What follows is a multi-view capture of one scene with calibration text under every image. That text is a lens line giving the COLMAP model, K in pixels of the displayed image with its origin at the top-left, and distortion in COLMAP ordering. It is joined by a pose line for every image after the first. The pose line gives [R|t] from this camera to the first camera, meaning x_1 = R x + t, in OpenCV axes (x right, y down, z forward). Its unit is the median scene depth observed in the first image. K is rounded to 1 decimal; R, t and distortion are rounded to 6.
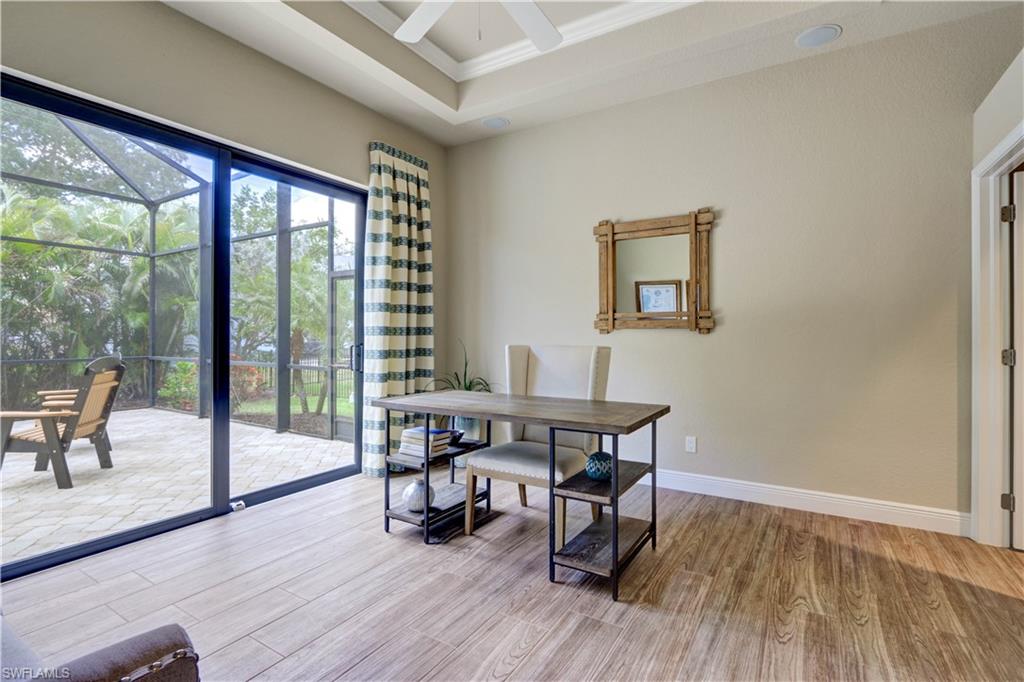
lens RADIAL K [[473.9, 0, 515.1], [0, 473.9, 339.0], [0, 0, 1]] dist [-0.019106, 0.001532]
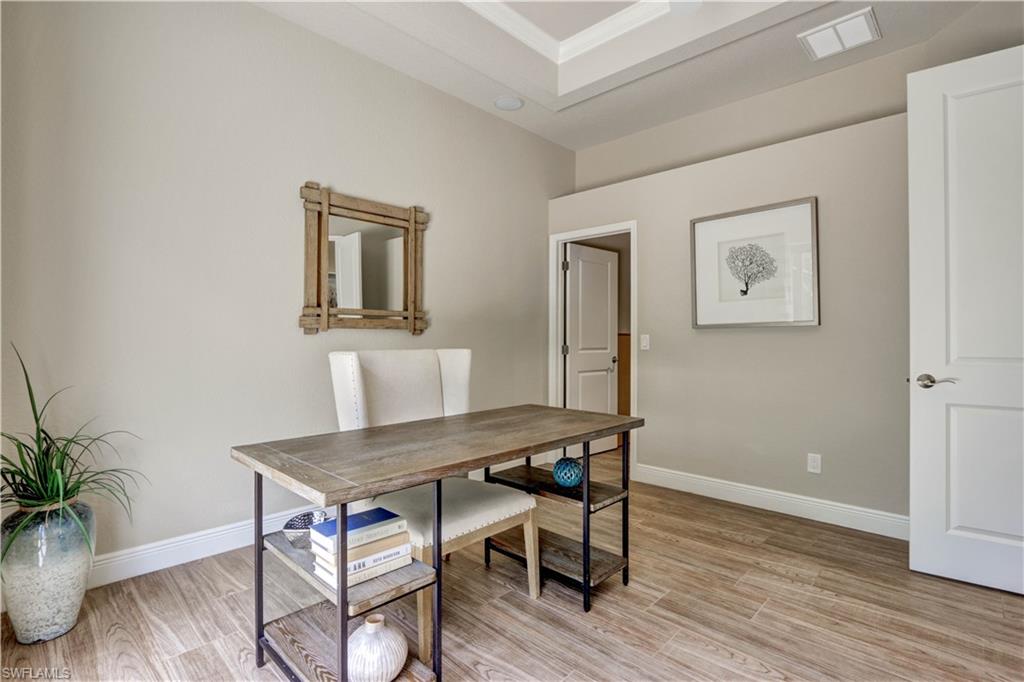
lens RADIAL K [[473.9, 0, 513.8], [0, 473.9, 338.5], [0, 0, 1]] dist [-0.019106, 0.001532]
pose [[0.235970, -0.005012, 0.971747, -0.515242], [0.000734, 0.999987, 0.004980, -0.008359], [-0.971760, -0.000461, 0.235971, 0.574106]]
